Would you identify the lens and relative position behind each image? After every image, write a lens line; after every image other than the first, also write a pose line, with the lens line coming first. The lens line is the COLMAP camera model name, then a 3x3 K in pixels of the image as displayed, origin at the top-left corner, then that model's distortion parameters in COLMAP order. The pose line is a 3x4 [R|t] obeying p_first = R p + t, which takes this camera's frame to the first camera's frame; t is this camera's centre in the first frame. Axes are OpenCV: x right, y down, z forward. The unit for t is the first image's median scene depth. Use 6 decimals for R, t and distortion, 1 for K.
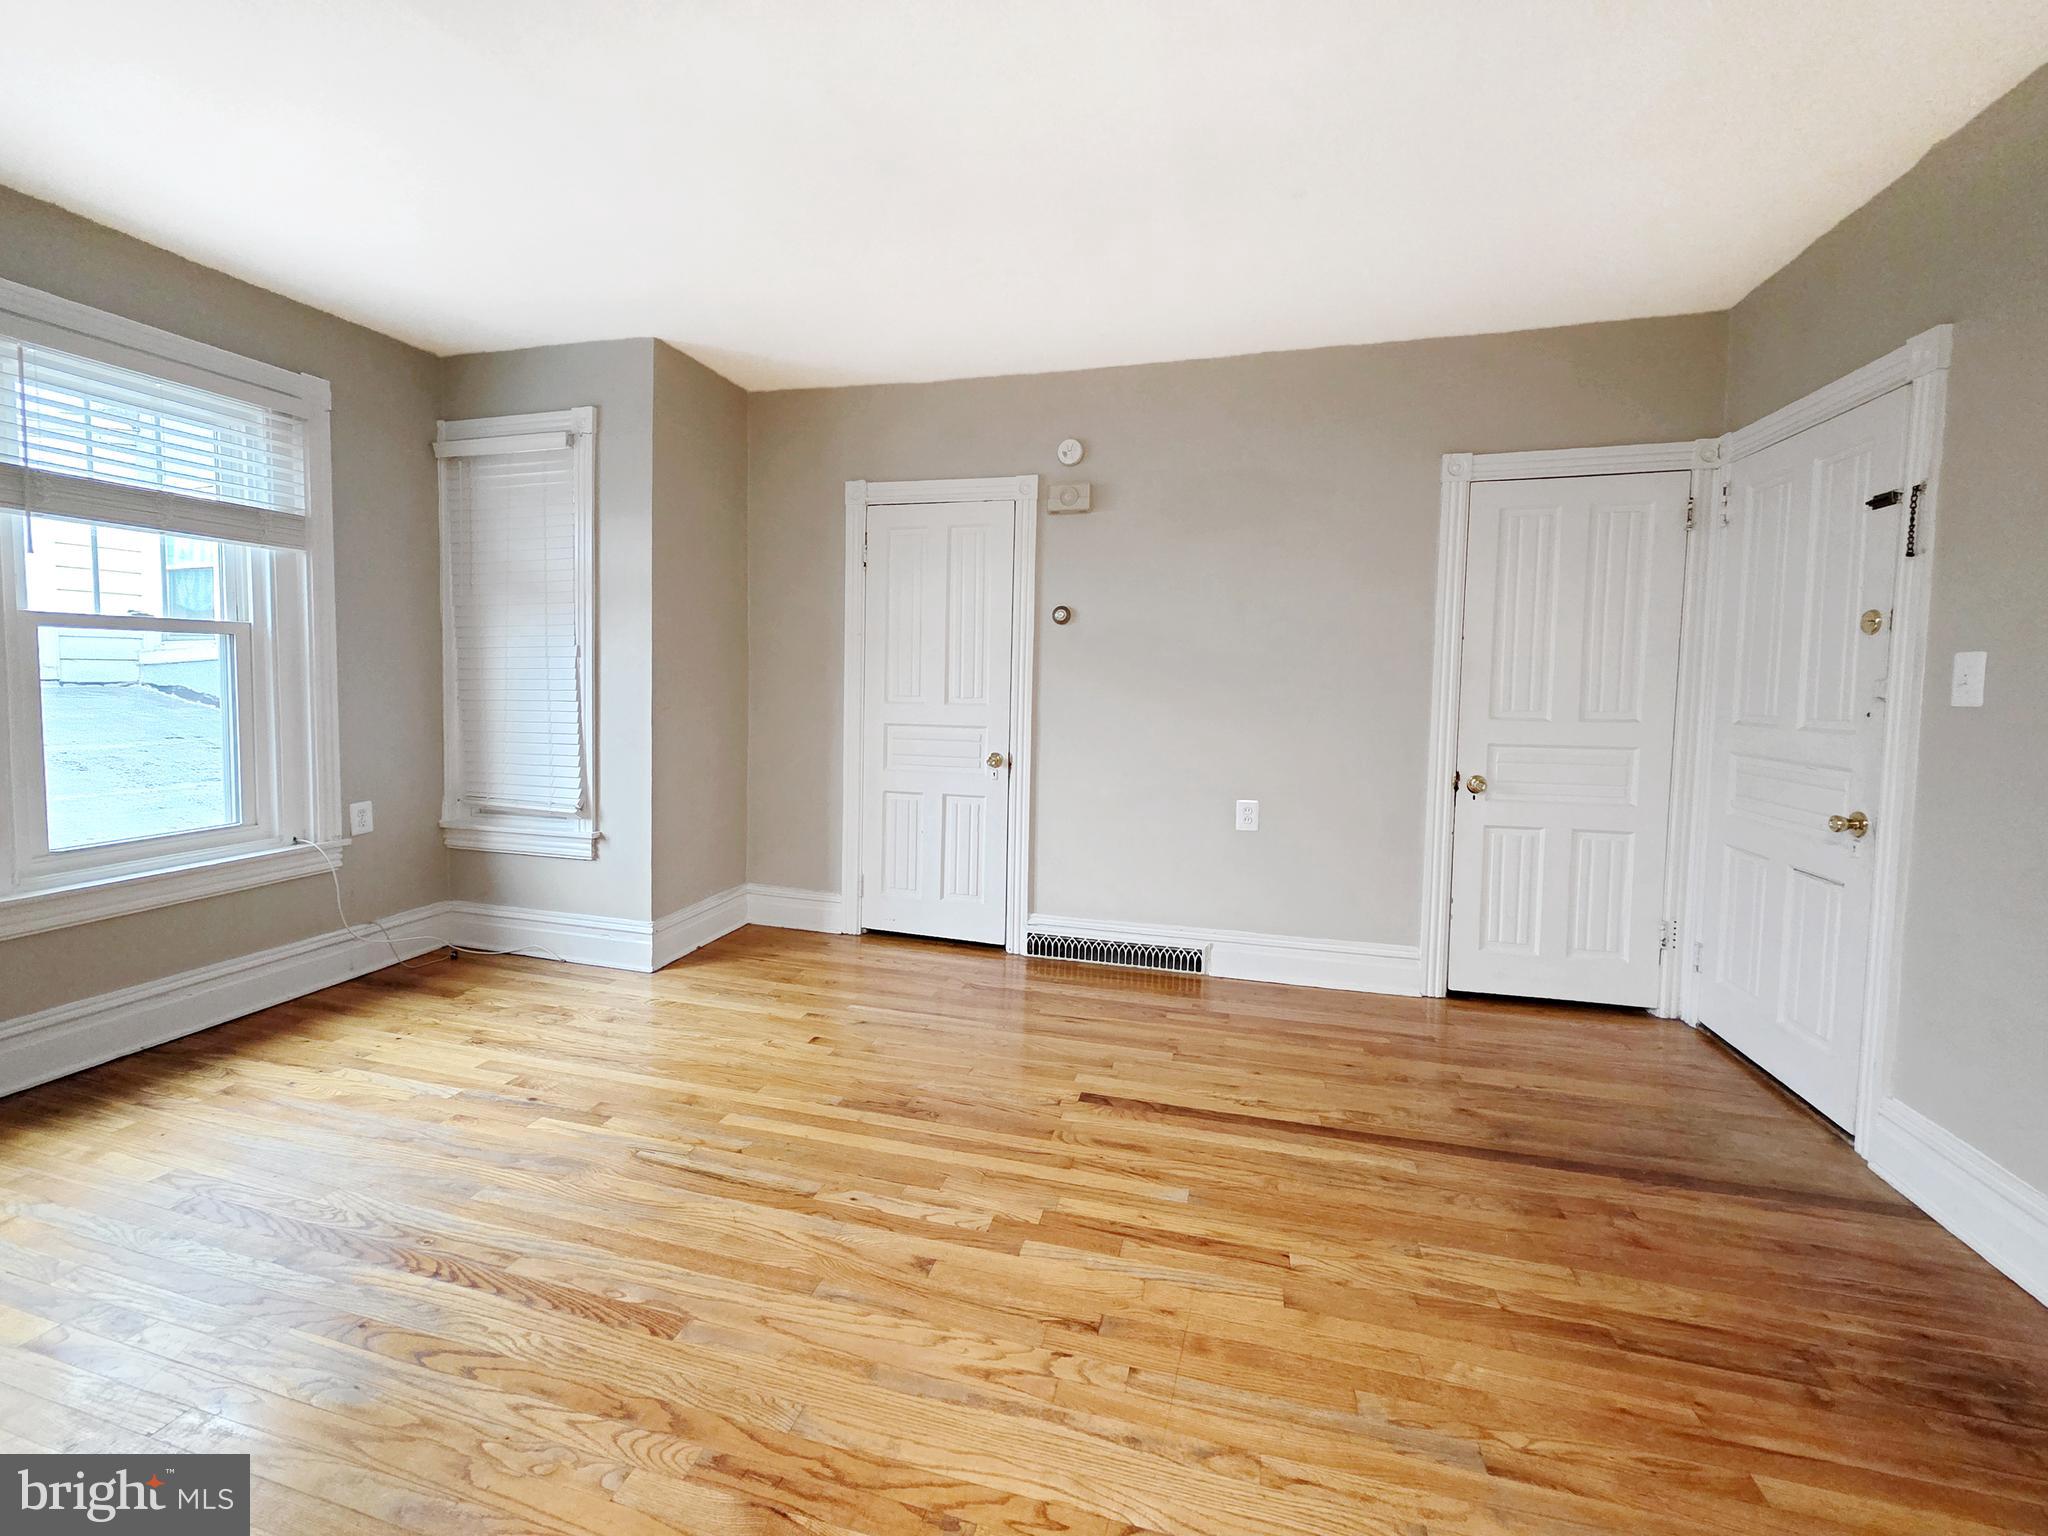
lens RADIAL K [[843.9, 0, 1006.5], [0, 843.9, 765.7], [0, 0, 1]] dist [0.002686, 0.000261]
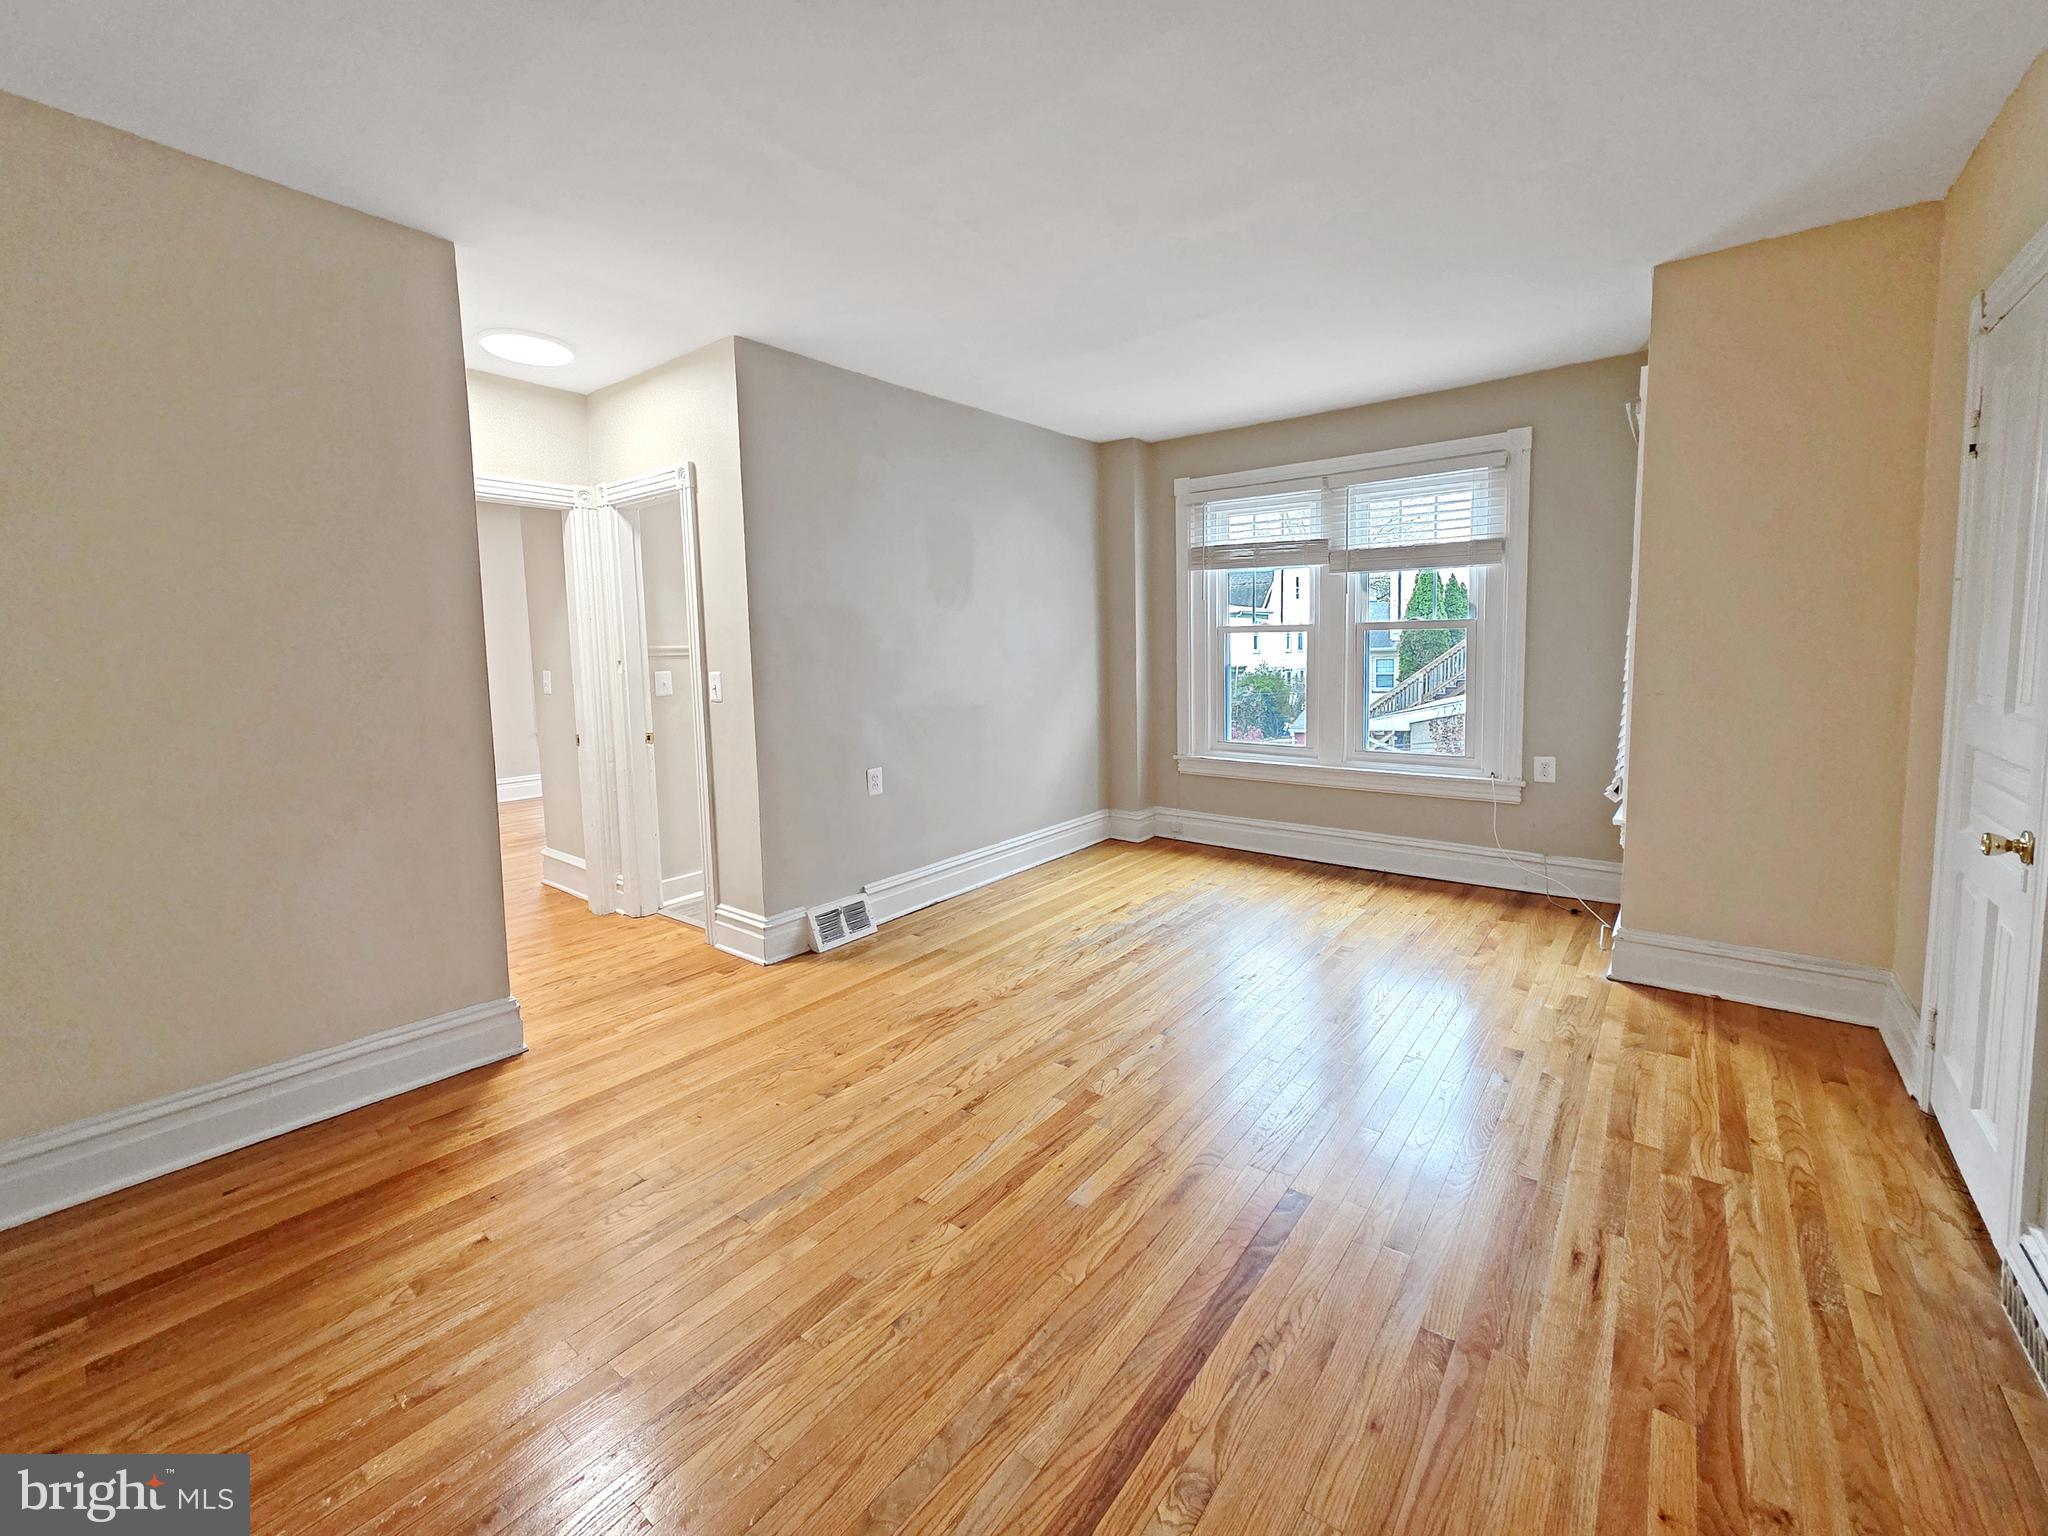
lens RADIAL K [[837.6, 0, 1074.9], [0, 837.6, 795.9], [0, 0, 1]] dist [0.000888, 0.000031]
pose [[-0.344515, 0.158371, -0.925326, 0.695946], [-0.089680, 0.975608, 0.200366, -0.095317], [0.934487, 0.152012, -0.321909, 0.832097]]
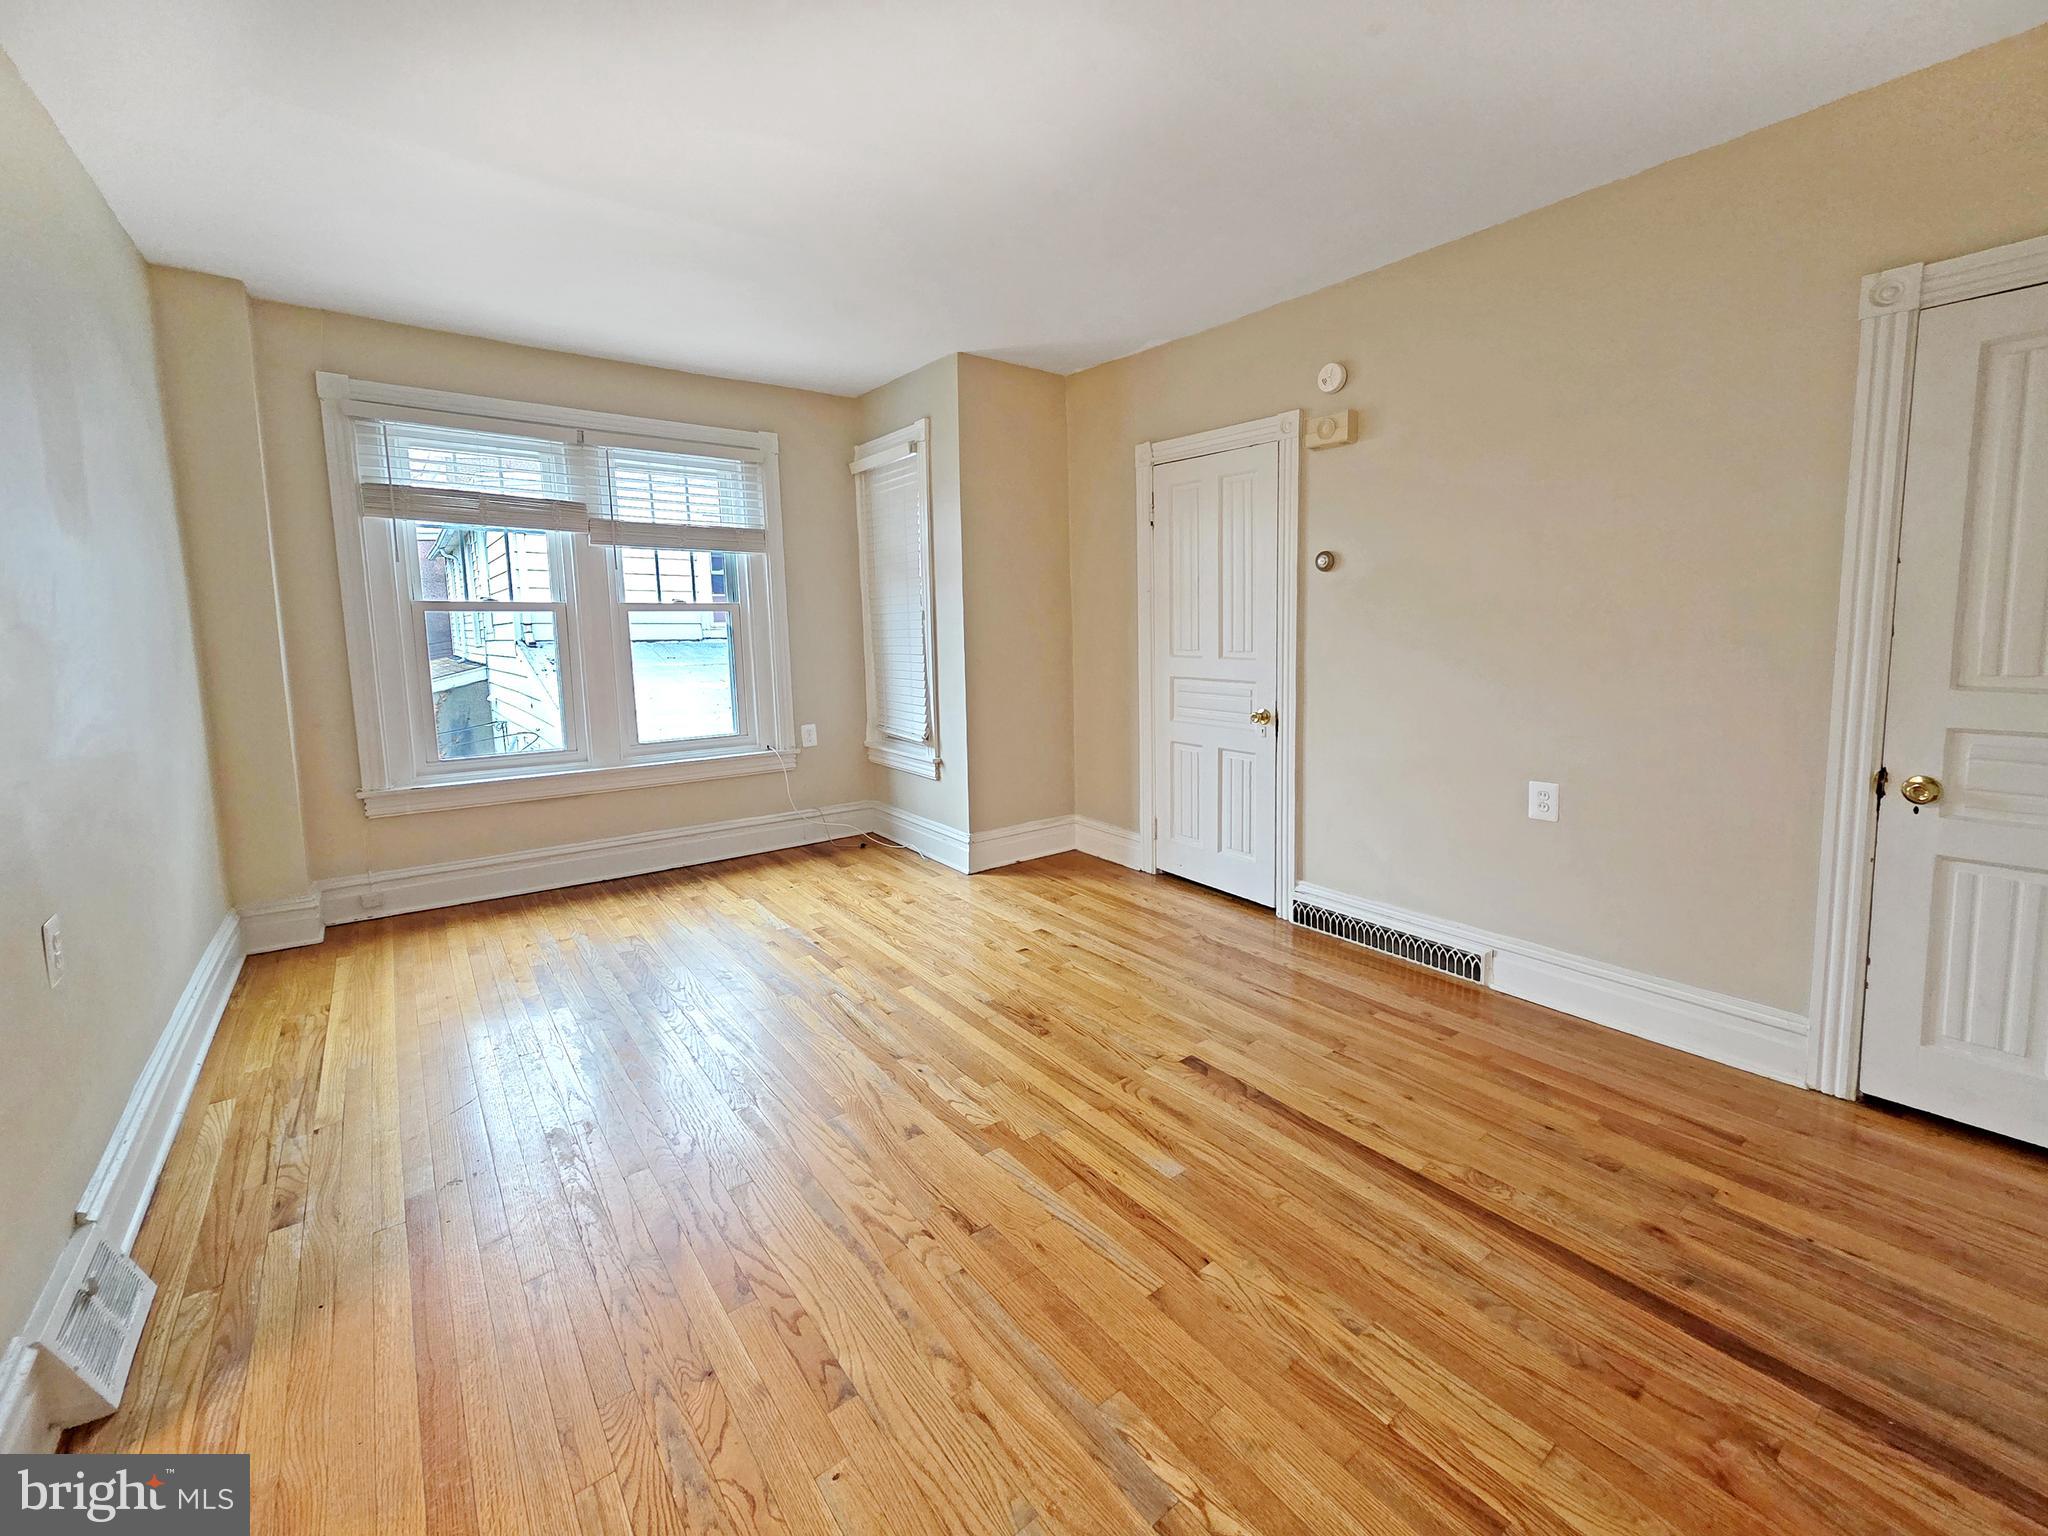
lens RADIAL K [[817.5, 0, 1025.4], [0, 817.5, 756.6], [0, 0, 1]] dist [0.003448, -0.000144]
pose [[0.803918, 0.076729, -0.589770, 0.397382], [-0.044161, 0.996607, 0.069463, -0.017371], [0.593098, -0.029798, 0.804579, 0.103144]]
